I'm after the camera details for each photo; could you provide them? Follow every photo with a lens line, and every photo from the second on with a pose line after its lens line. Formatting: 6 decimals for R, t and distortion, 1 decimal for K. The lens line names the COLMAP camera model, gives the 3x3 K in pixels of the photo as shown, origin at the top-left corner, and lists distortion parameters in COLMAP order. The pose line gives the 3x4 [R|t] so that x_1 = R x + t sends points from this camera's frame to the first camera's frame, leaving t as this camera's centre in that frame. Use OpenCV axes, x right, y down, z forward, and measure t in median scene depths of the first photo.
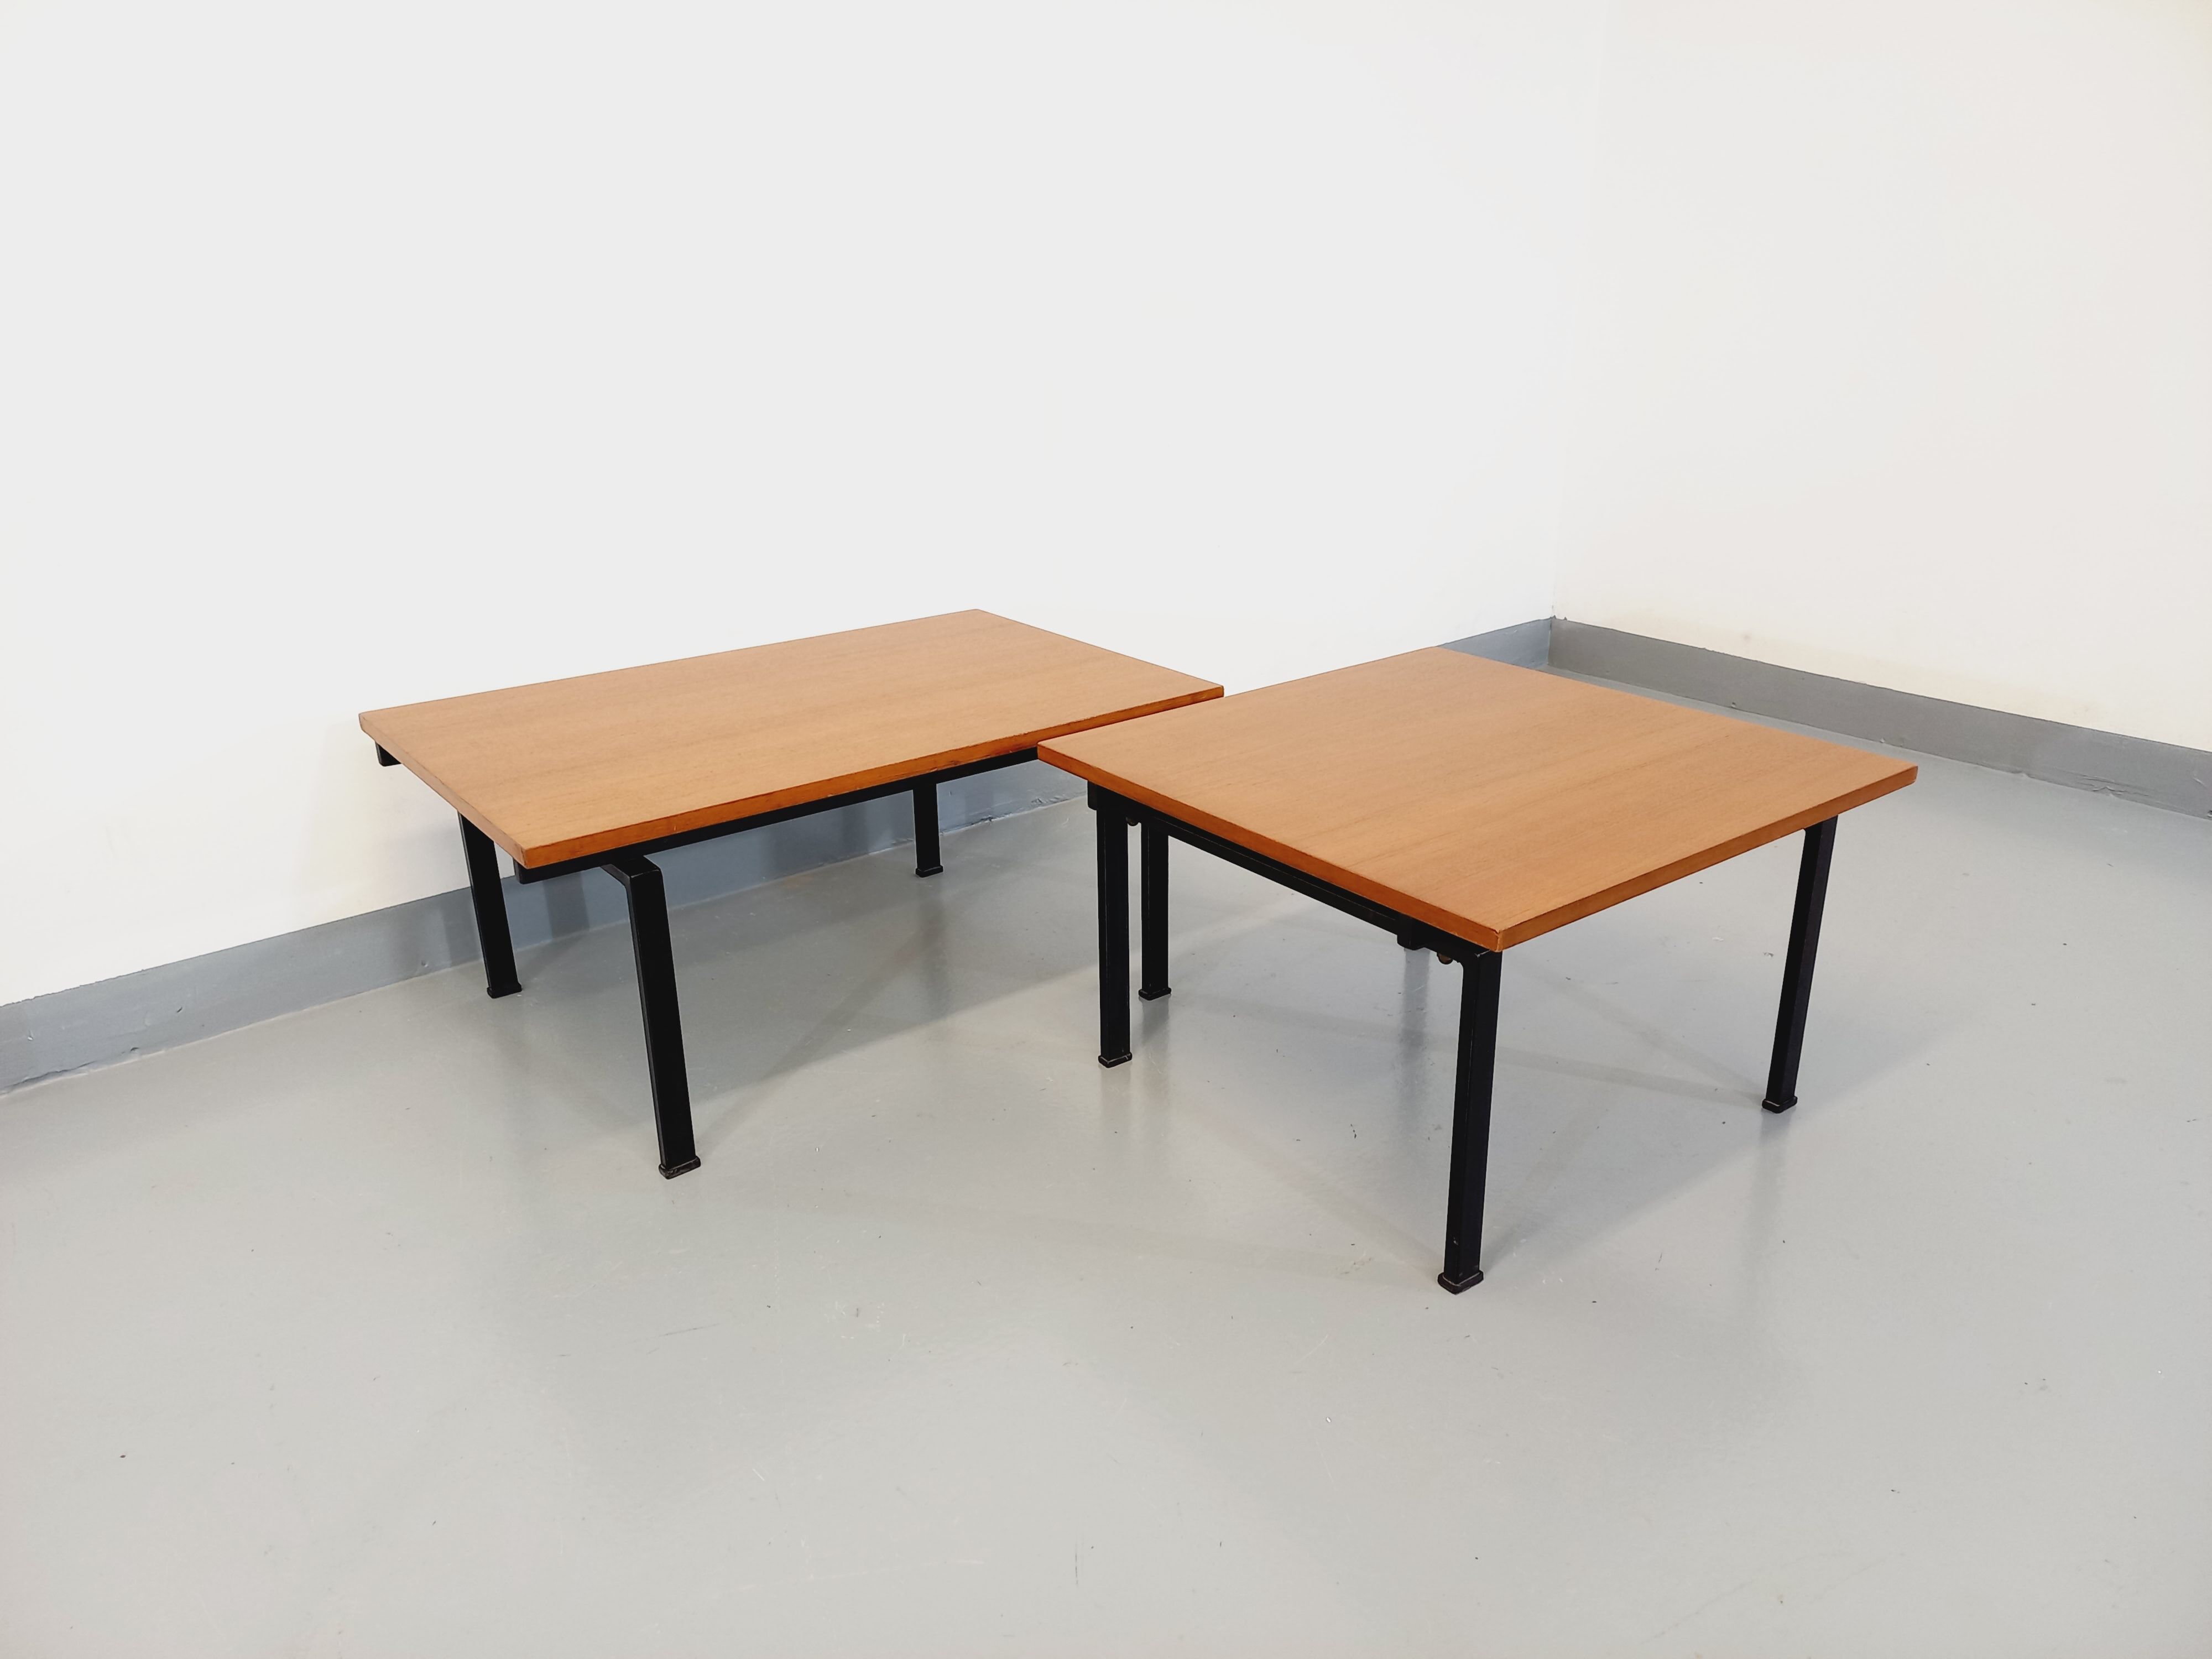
lens RADIAL K [[1606.7, 0, 1103.0], [0, 1606.7, 821.9], [0, 0, 1]] dist [0.095664, -0.100527]
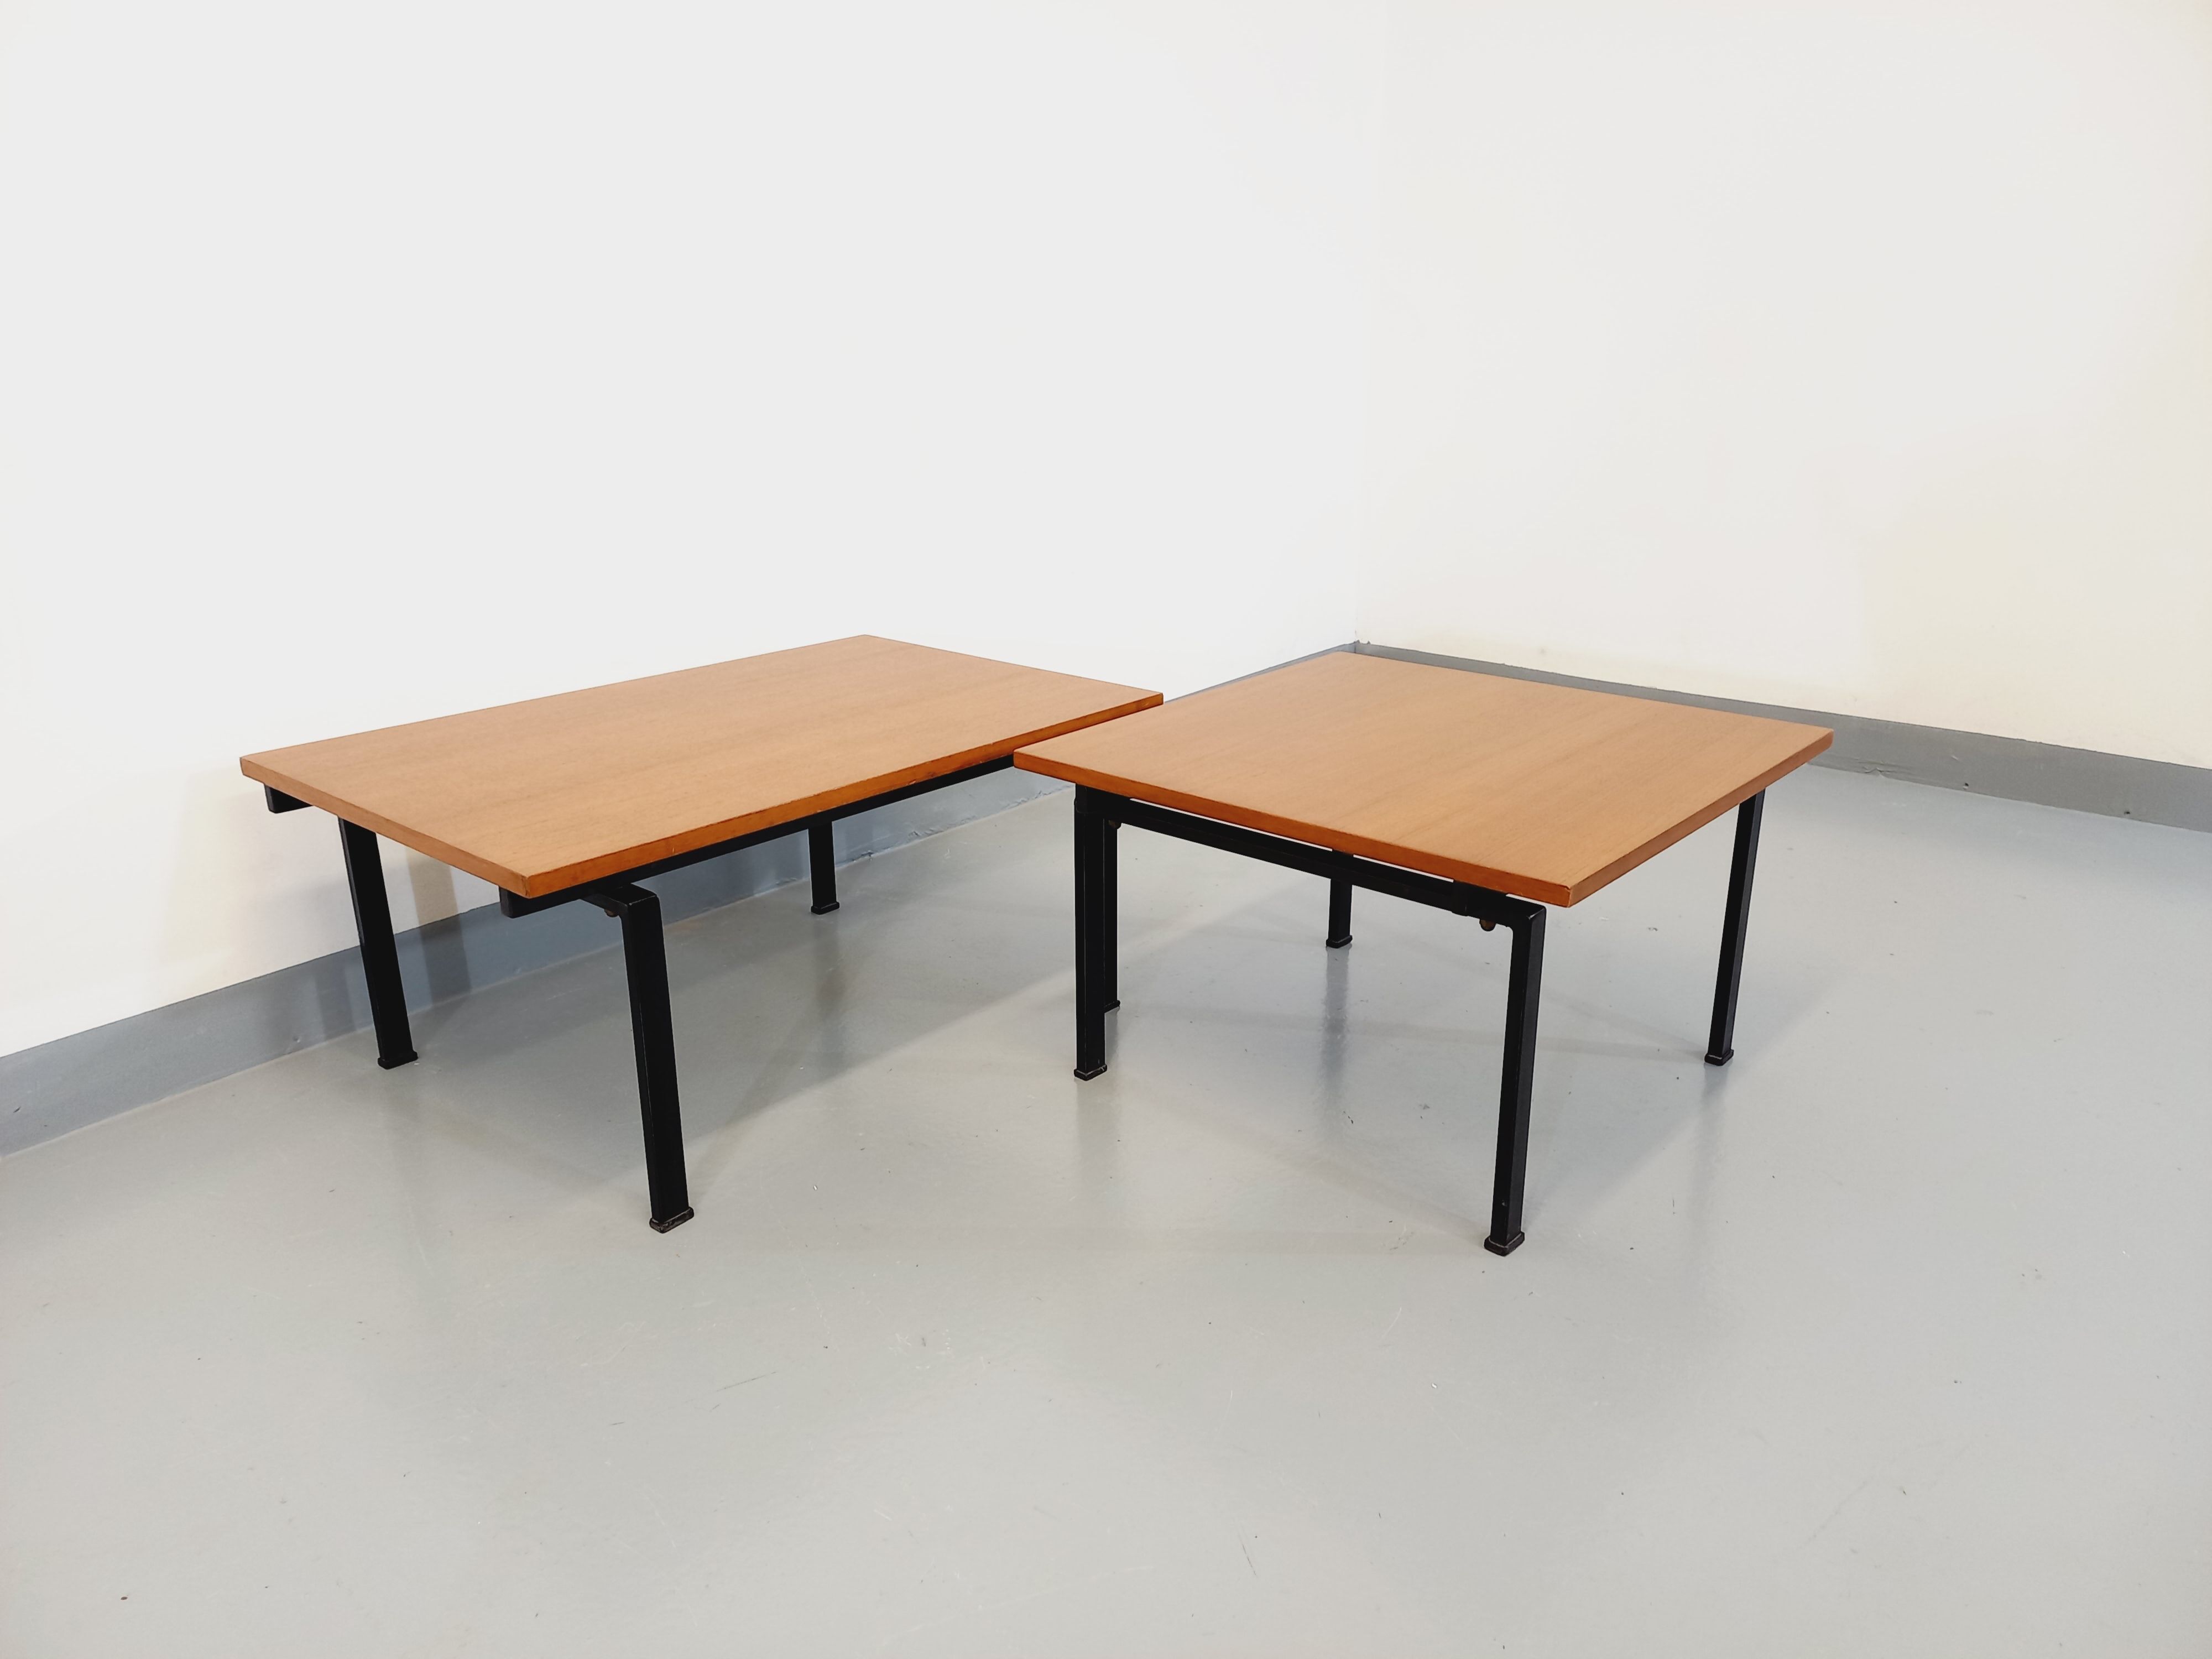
lens RADIAL K [[1604.9, 0, 1106.0], [0, 1604.9, 829.5], [0, 0, 1]] dist [0.089656, -0.104346]
pose [[0.978834, -0.054565, 0.197246, -0.163150], [0.061756, 0.997626, -0.030486, 0.029129], [-0.195115, 0.042022, 0.979880, 0.028562]]
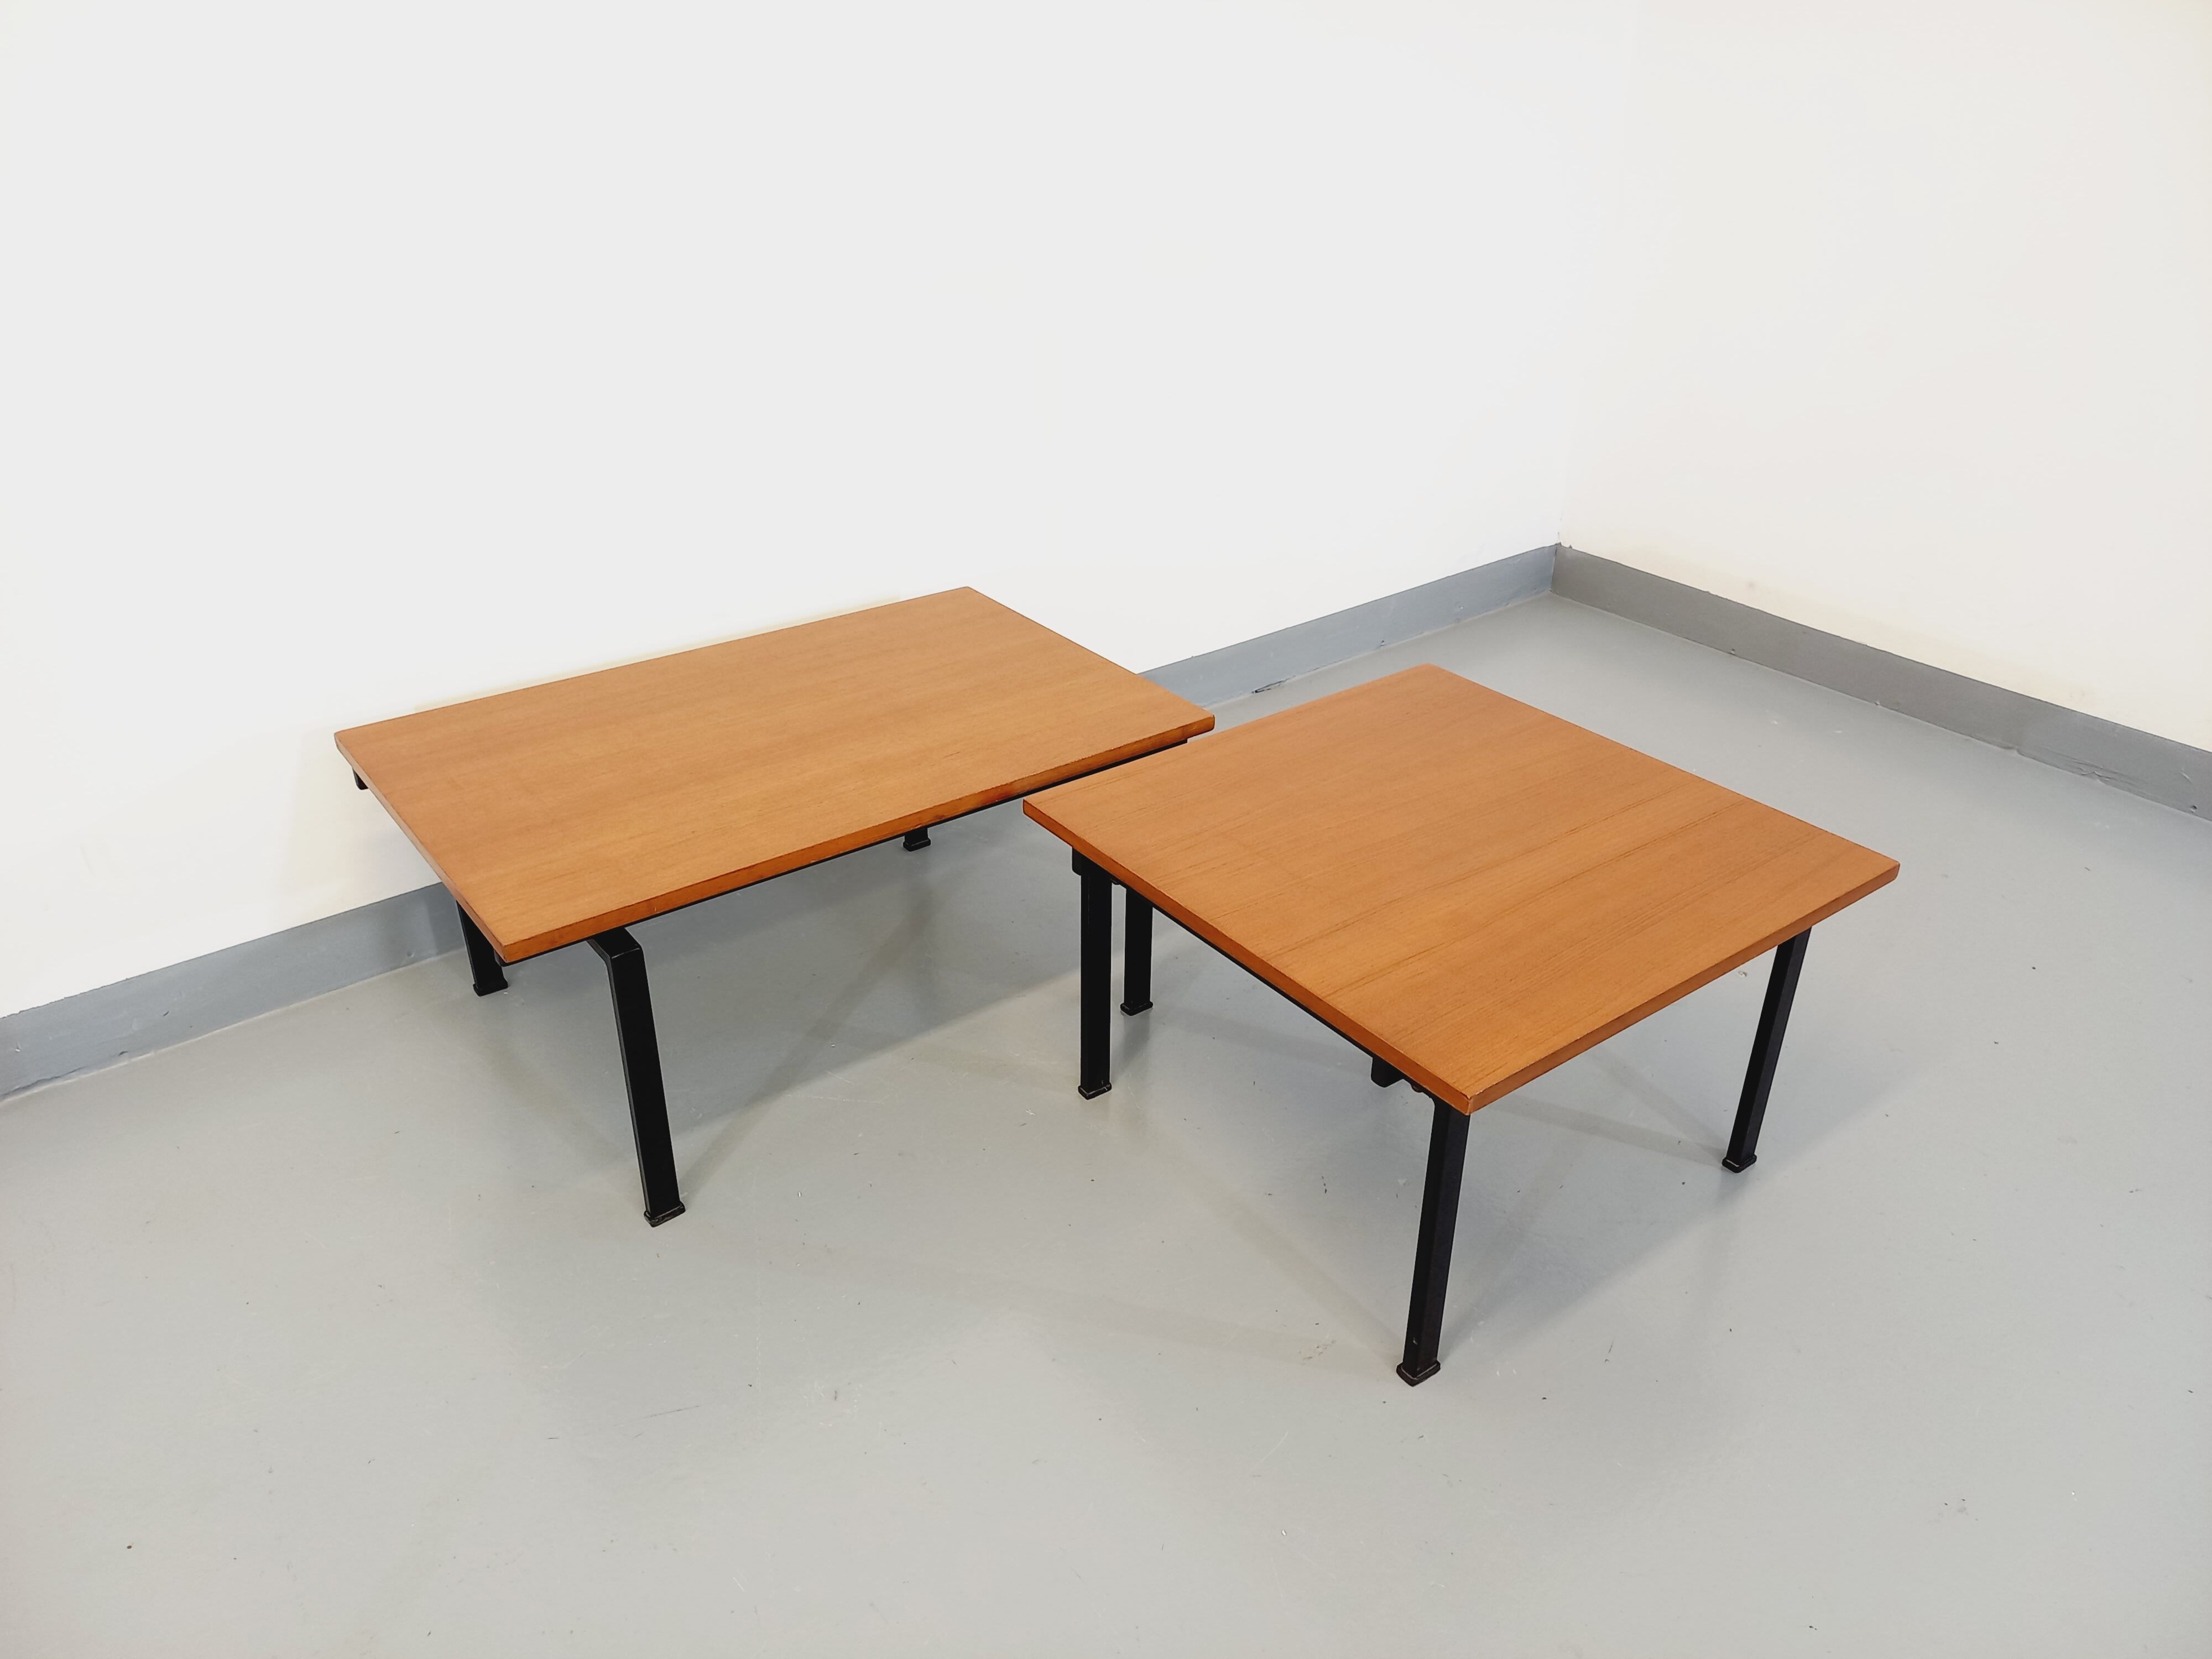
lens RADIAL K [[1605.2, 0, 1119.5], [0, 1605.2, 807.1], [0, 0, 1]] dist [0.097351, -0.102905]
pose [[0.999633, 0.023921, 0.012689, 0.005604], [-0.025379, 0.991052, 0.131038, -0.157666], [-0.009441, -0.131312, 0.991296, 0.014168]]
